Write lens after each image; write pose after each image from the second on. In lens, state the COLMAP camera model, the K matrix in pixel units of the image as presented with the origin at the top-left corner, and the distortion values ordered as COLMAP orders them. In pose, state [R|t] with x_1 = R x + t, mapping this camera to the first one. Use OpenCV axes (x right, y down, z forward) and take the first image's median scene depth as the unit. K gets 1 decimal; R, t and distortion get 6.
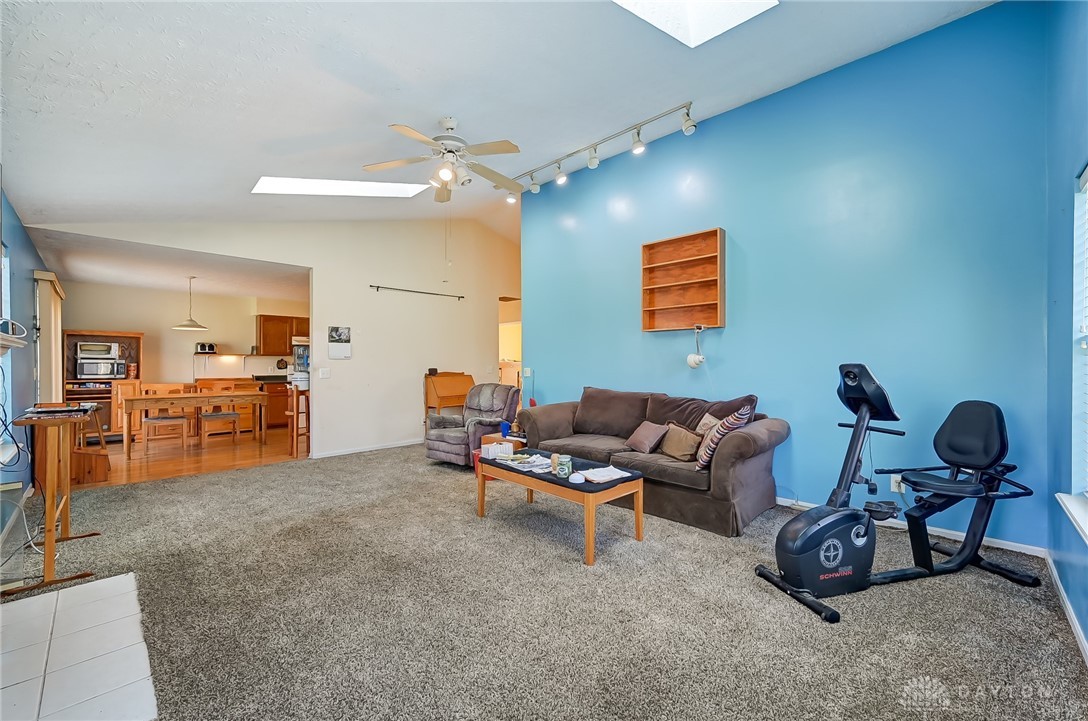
lens RADIAL K [[438.8, 0, 565.0], [0, 438.8, 365.9], [0, 0, 1]] dist [-0.001210, 0.000582]
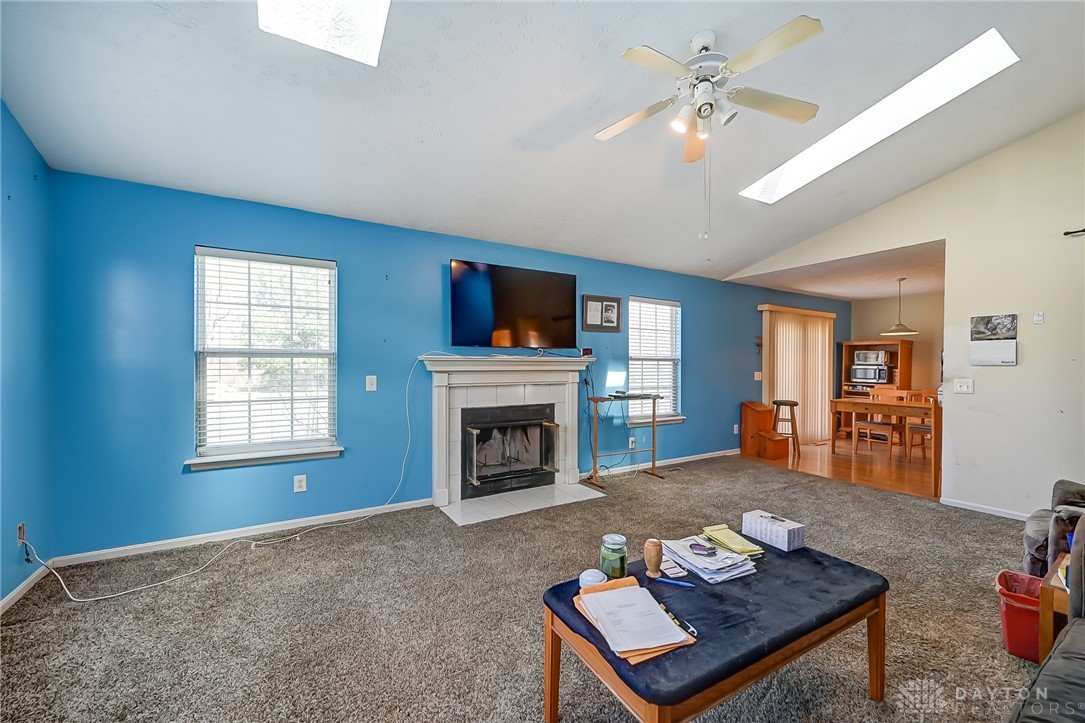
lens RADIAL K [[432.7, 0, 531.8], [0, 432.7, 370.1], [0, 0, 1]] dist [0.002047, -0.001407]
pose [[-0.278033, 0.010329, -0.960516, 0.271174], [-0.011864, 0.999829, 0.014186, -0.009056], [0.960498, 0.015339, -0.277863, 0.490498]]
